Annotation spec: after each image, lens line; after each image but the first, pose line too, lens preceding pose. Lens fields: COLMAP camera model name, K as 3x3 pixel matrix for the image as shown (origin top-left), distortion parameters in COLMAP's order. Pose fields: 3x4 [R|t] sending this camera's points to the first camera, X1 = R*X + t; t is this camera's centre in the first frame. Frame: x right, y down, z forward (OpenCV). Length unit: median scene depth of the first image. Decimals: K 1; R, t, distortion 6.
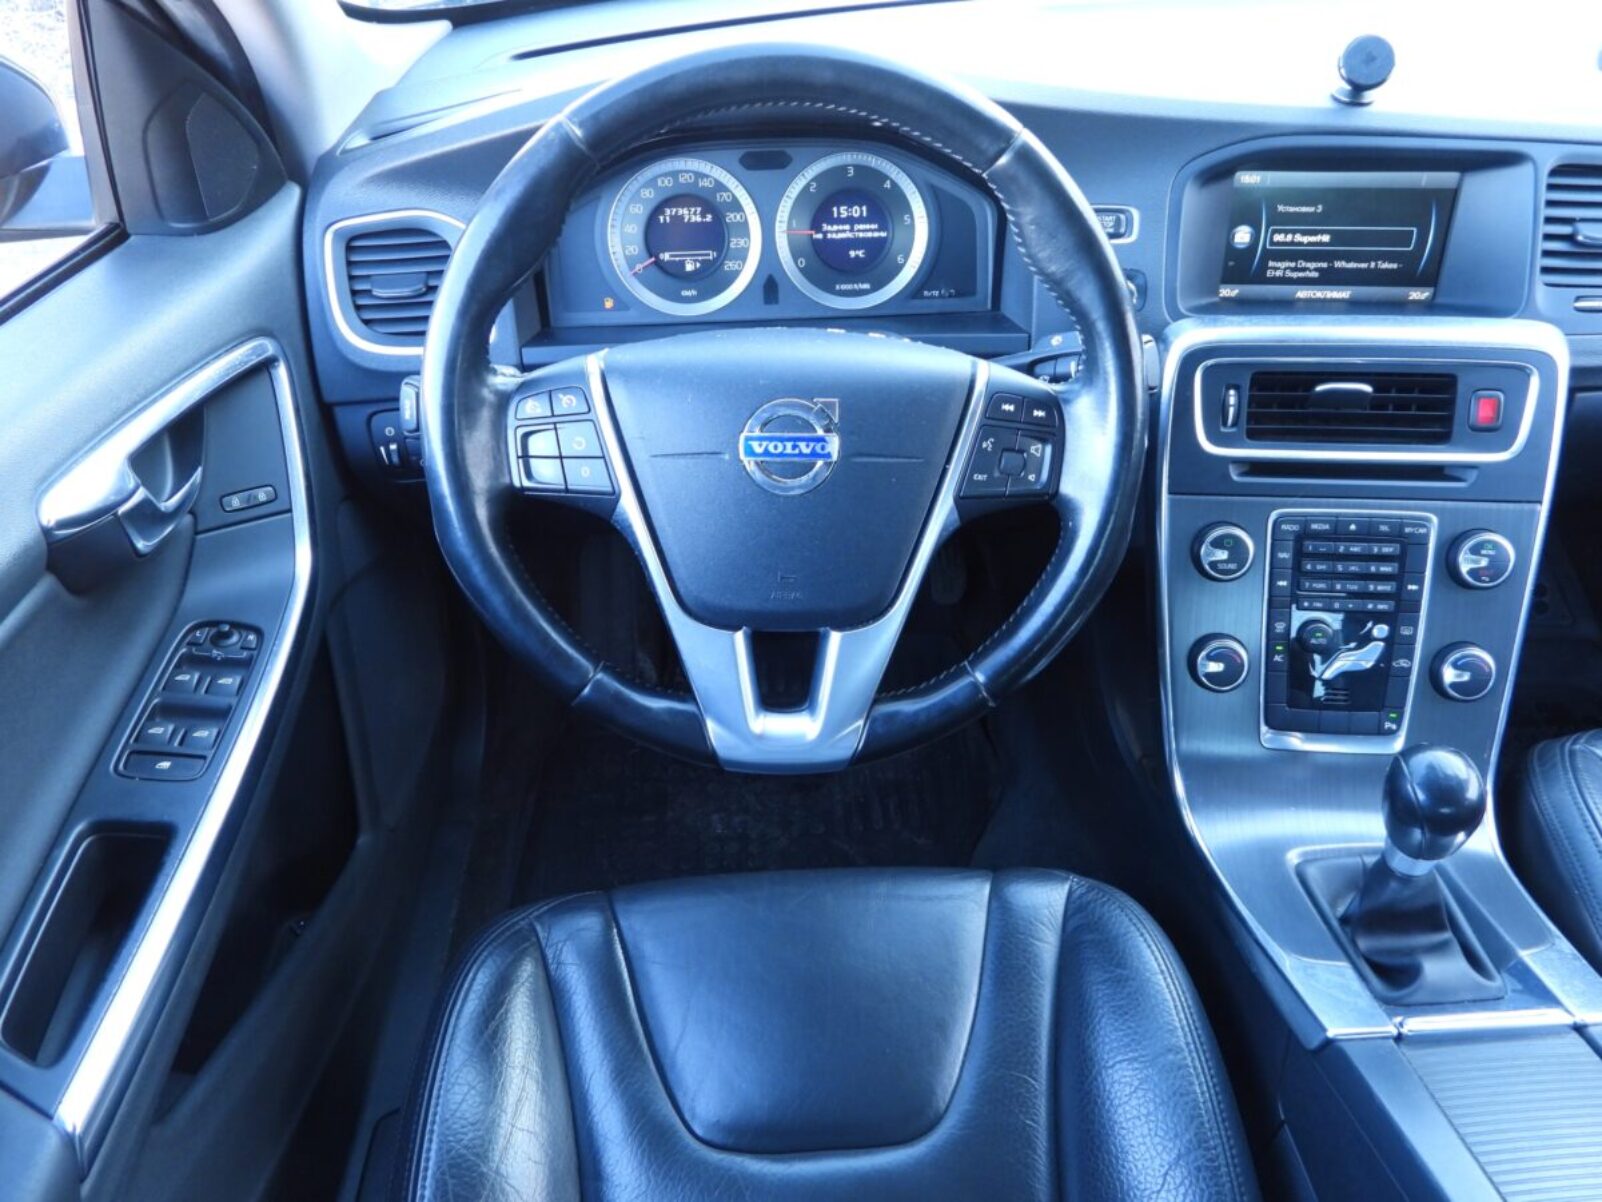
lens RADIAL K [[1159.1, 0, 801.0], [0, 1159.1, 601.0], [0, 0, 1]] dist [-0.004549, 0.000369]
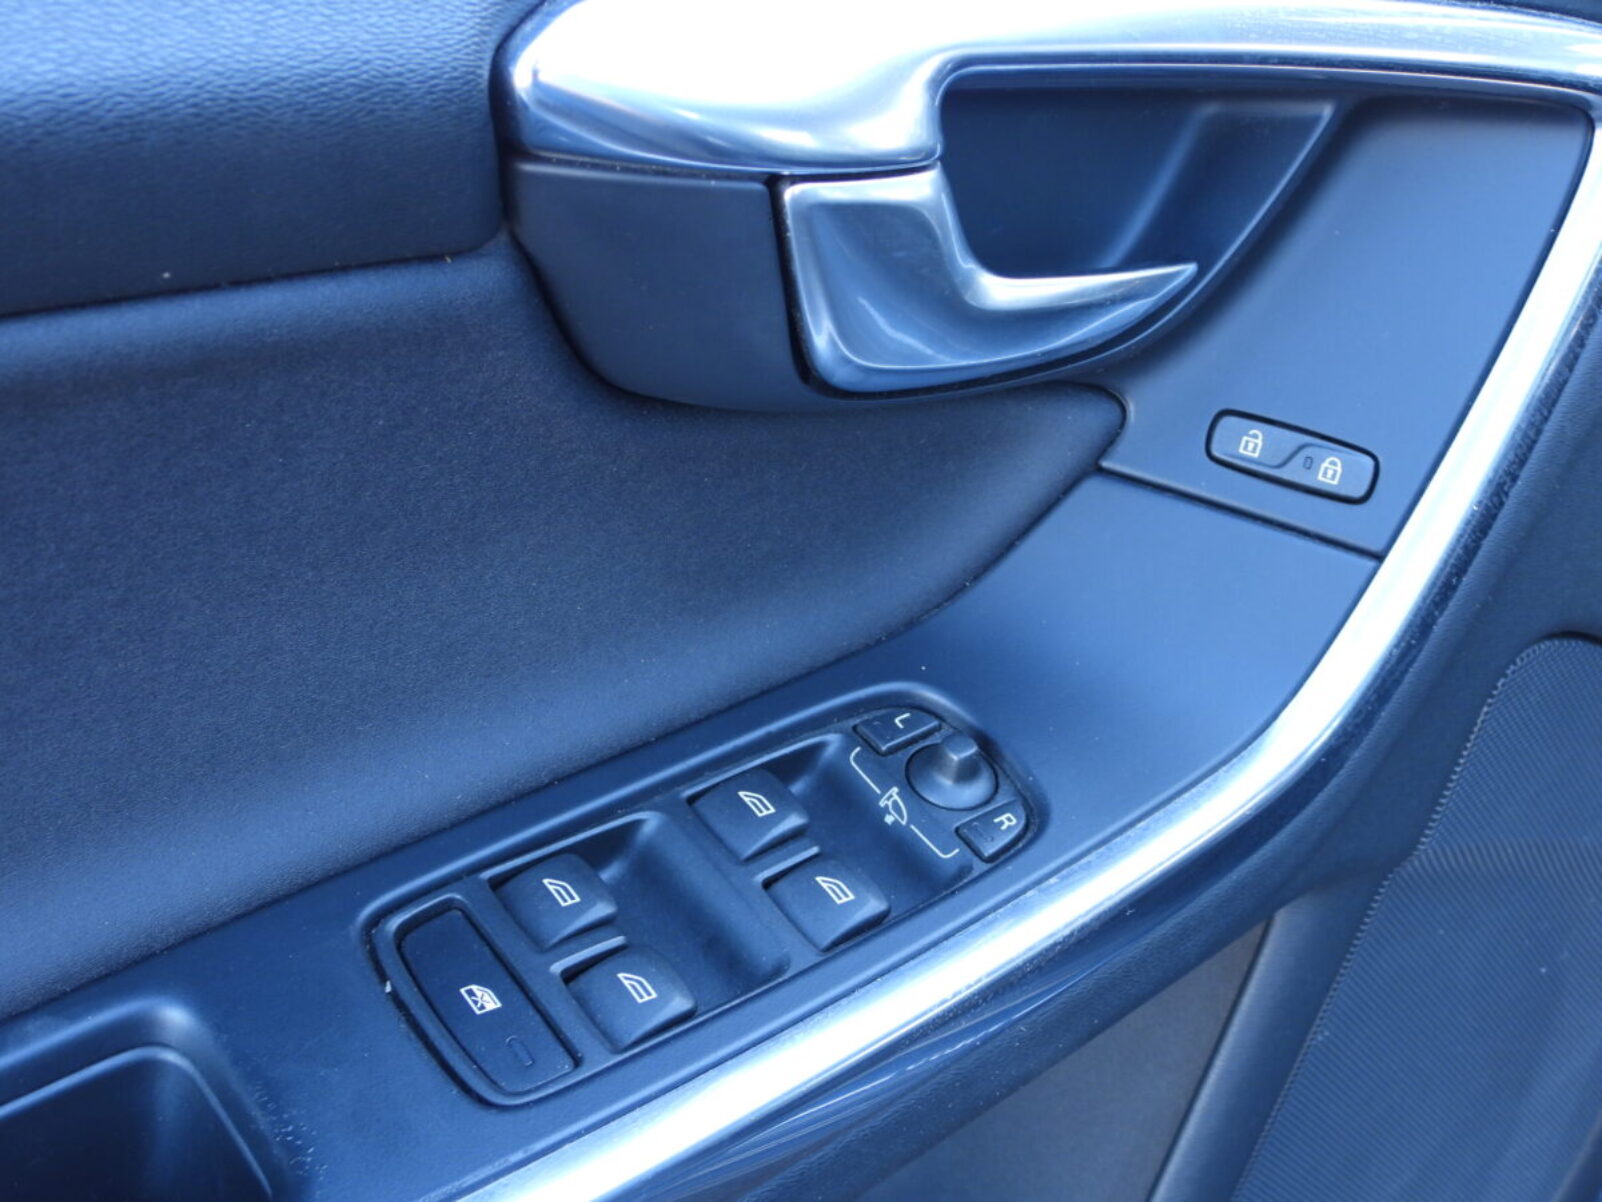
lens RADIAL K [[2067.1, 0, 801.0], [0, 2067.1, 601.0], [0, 0, 1]] dist [-0.003414, -0.004214]
pose [[0.578419, 0.467754, -0.668309, -0.158473], [-0.564003, 0.821216, 0.086632, -0.029523], [0.589348, 0.326819, 0.738822, 0.506787]]
